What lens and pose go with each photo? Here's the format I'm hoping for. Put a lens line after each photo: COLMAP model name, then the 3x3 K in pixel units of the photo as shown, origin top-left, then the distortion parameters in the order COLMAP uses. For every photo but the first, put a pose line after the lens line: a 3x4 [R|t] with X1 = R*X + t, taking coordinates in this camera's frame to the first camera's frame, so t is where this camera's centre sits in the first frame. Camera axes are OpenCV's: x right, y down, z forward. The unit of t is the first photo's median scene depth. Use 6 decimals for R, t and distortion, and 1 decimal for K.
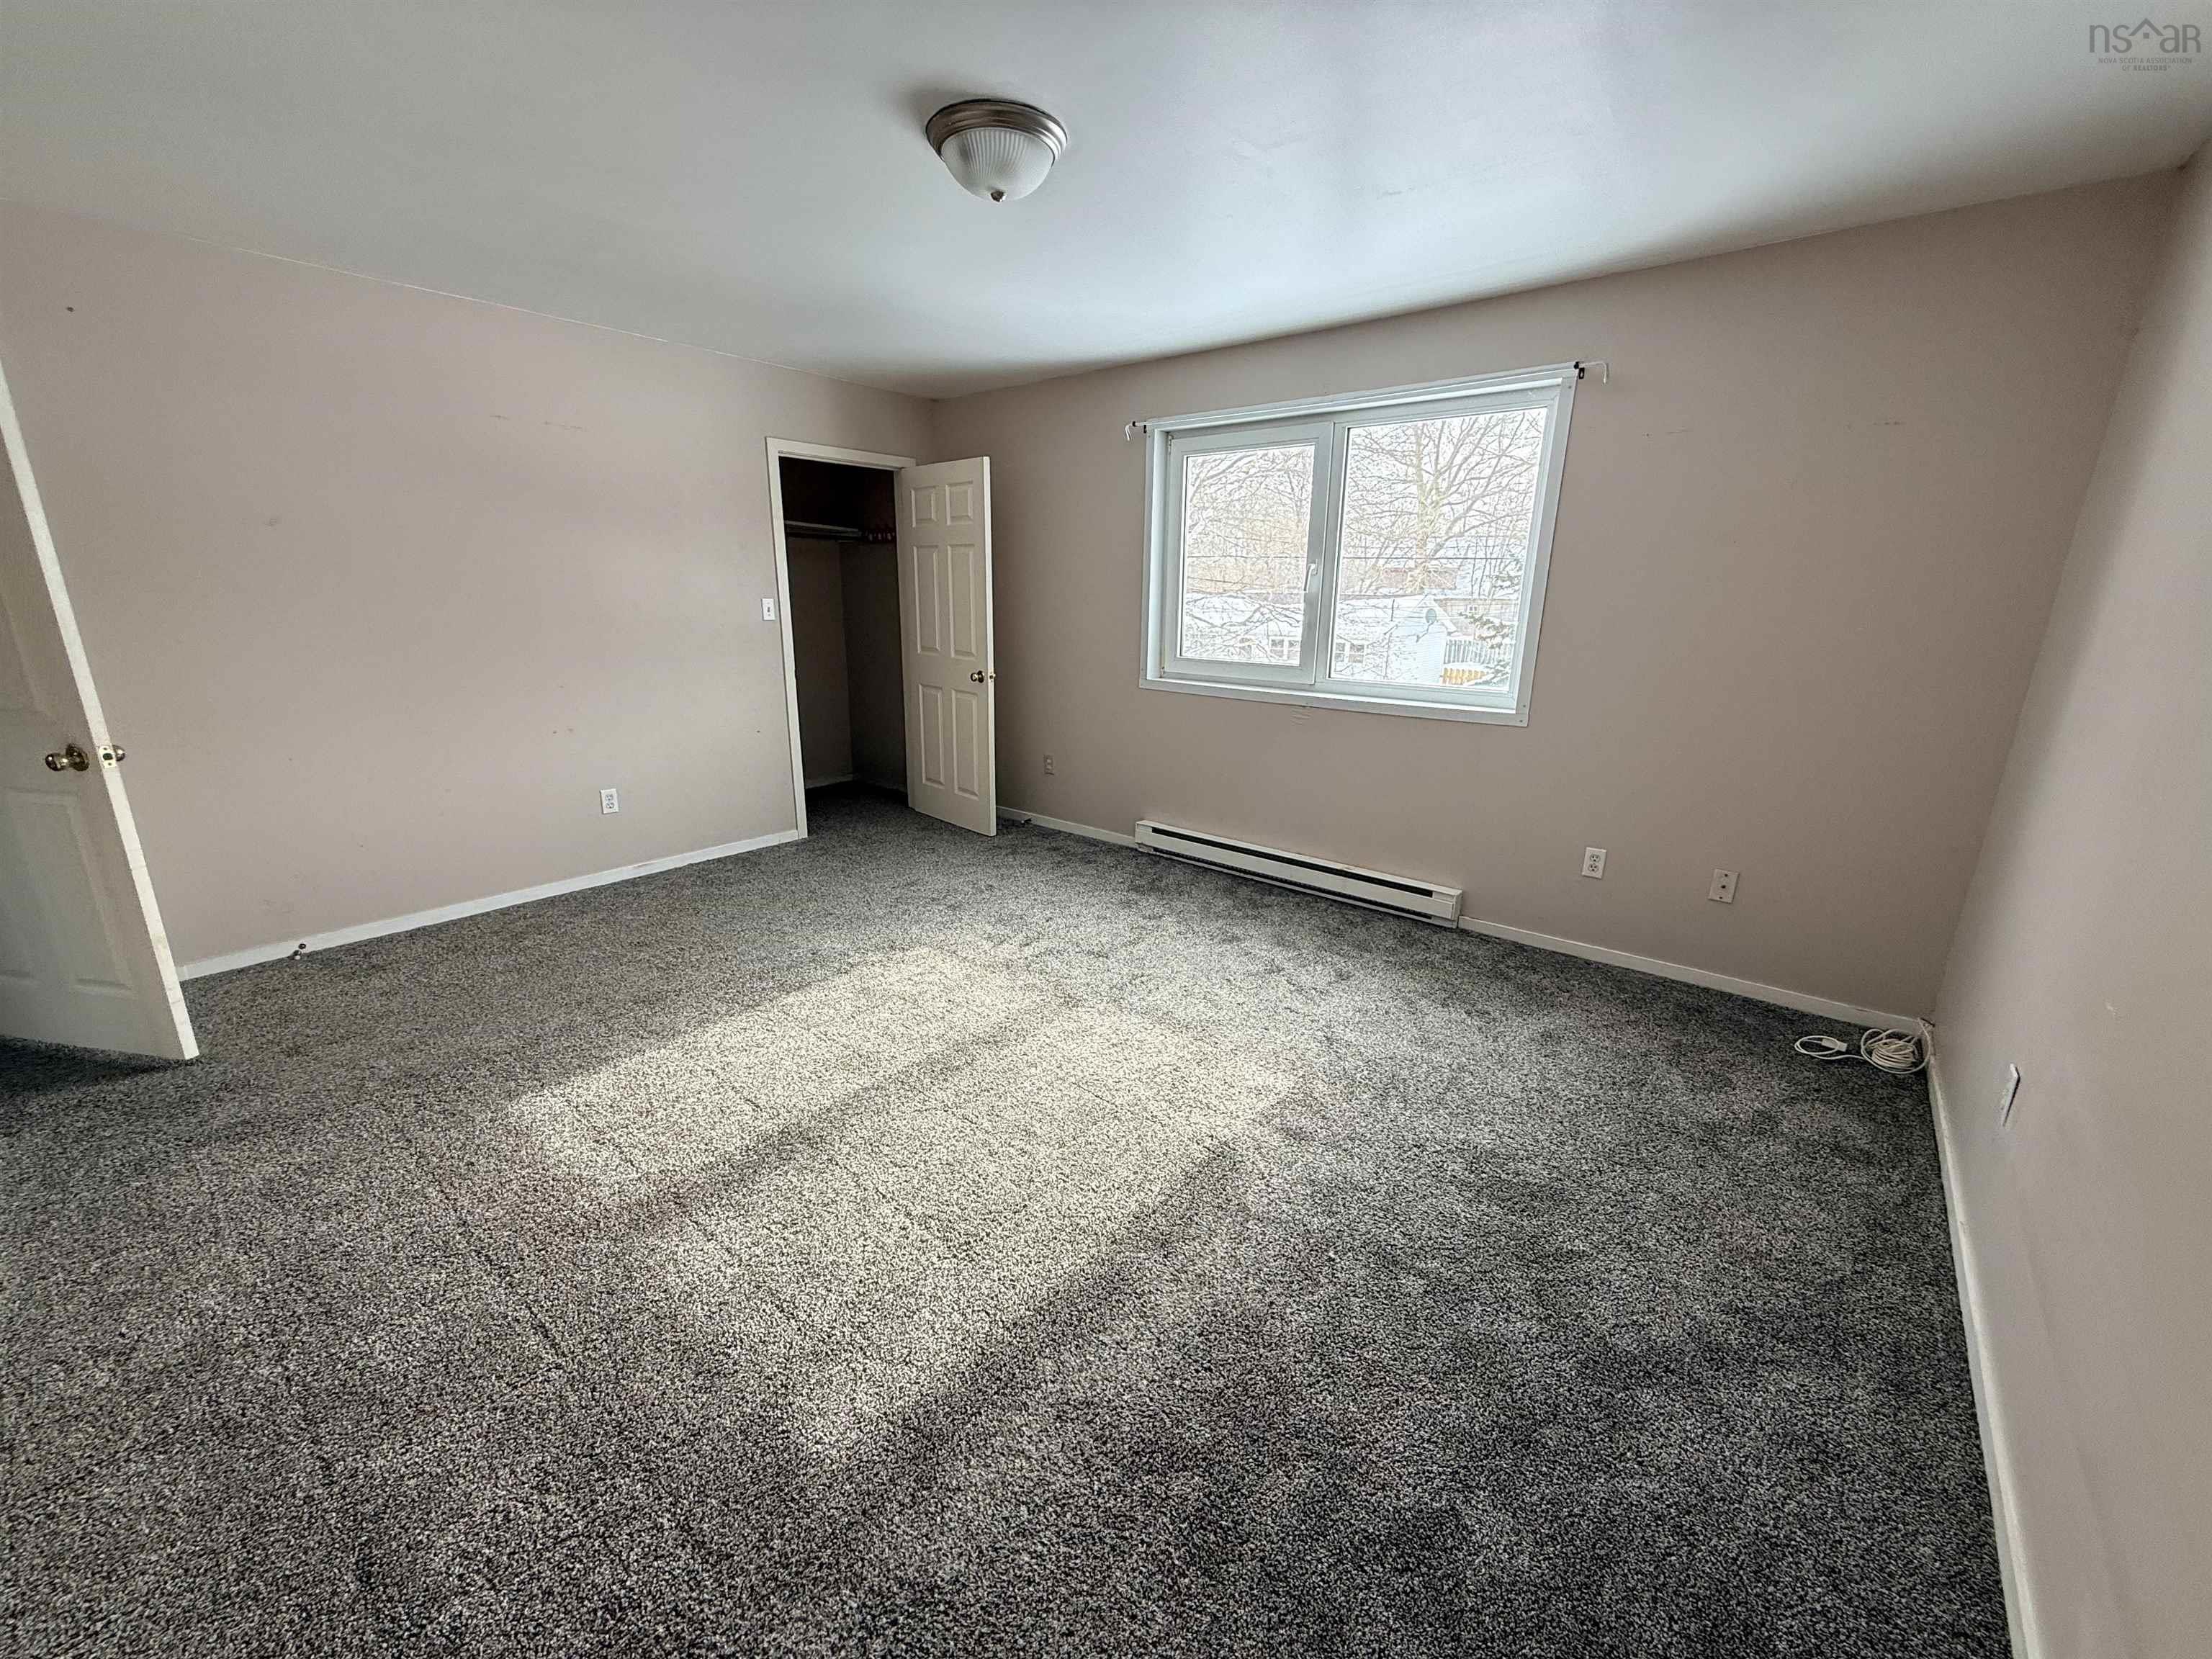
lens RADIAL K [[899.5, 0, 1106.0], [0, 899.5, 829.5], [0, 0, 1]] dist [-0.000229, 0.000013]
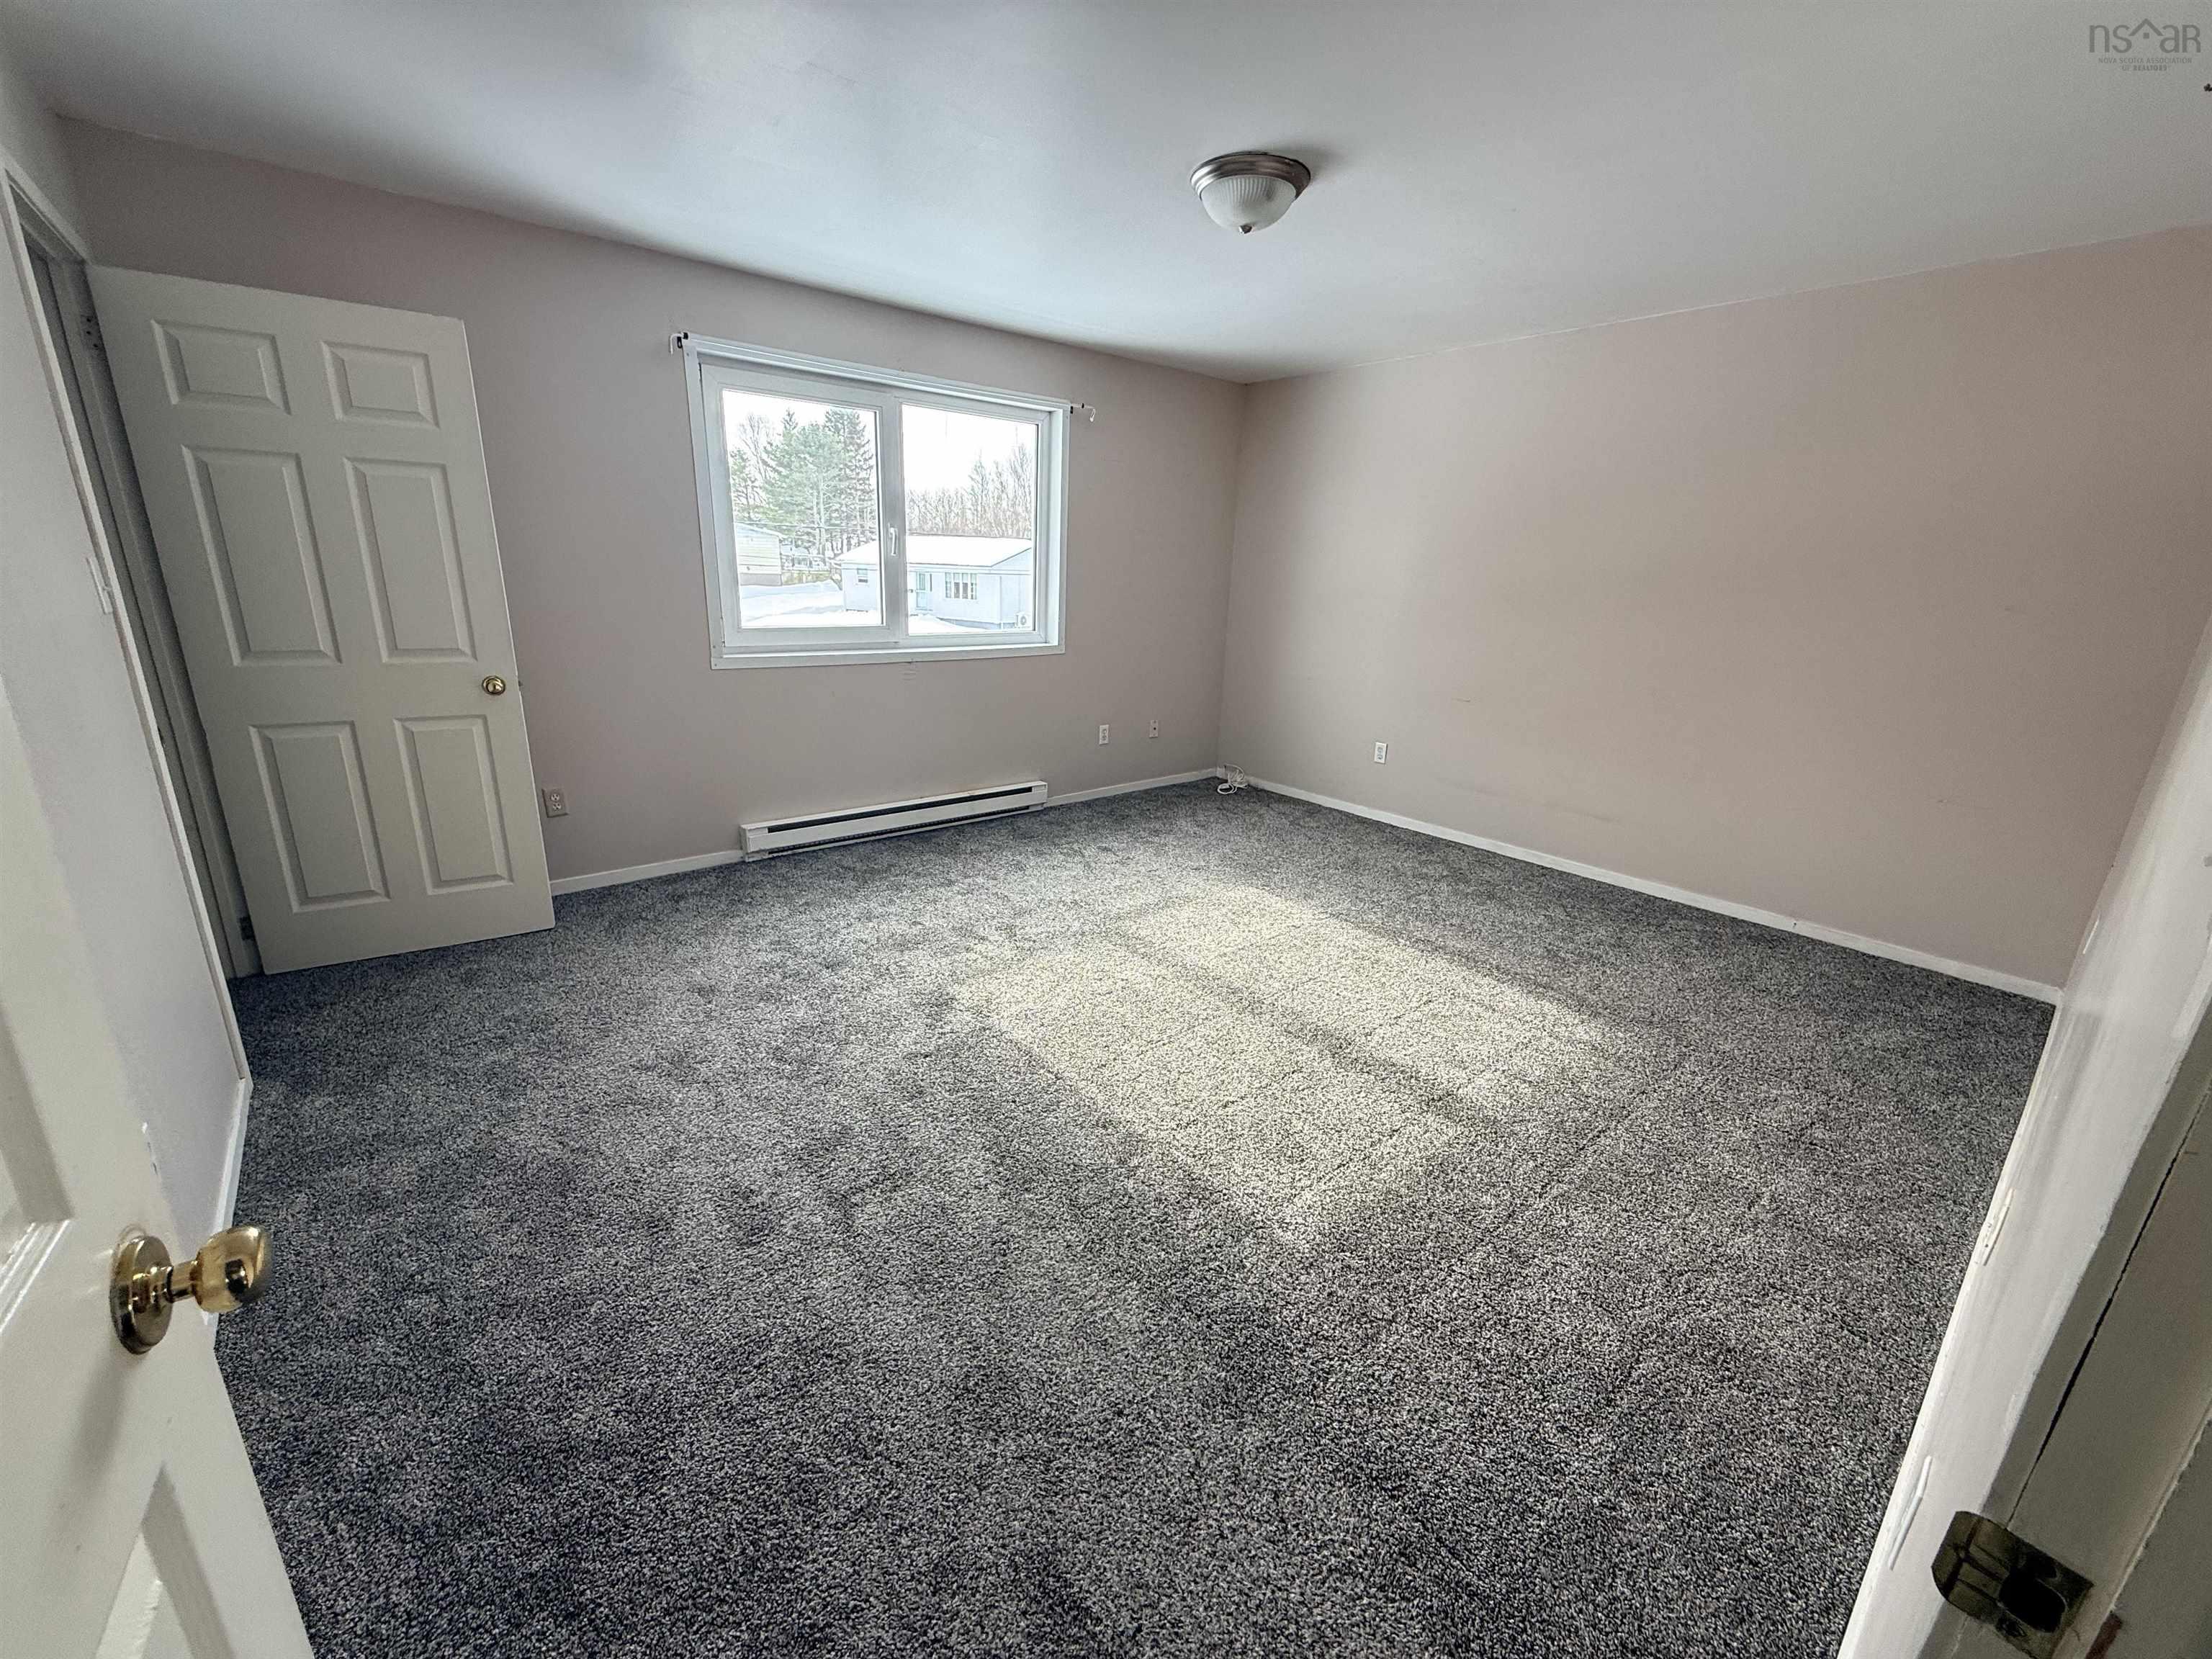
lens RADIAL K [[875.8, 0, 1106.0], [0, 875.8, 829.5], [0, 0, 1]] dist [-0.001991, -0.000337]
pose [[0.169788, -0.289724, 0.941930, -0.835894], [0.227157, 0.941575, 0.248669, -0.165194], [-0.958943, 0.171745, 0.225681, 0.603605]]
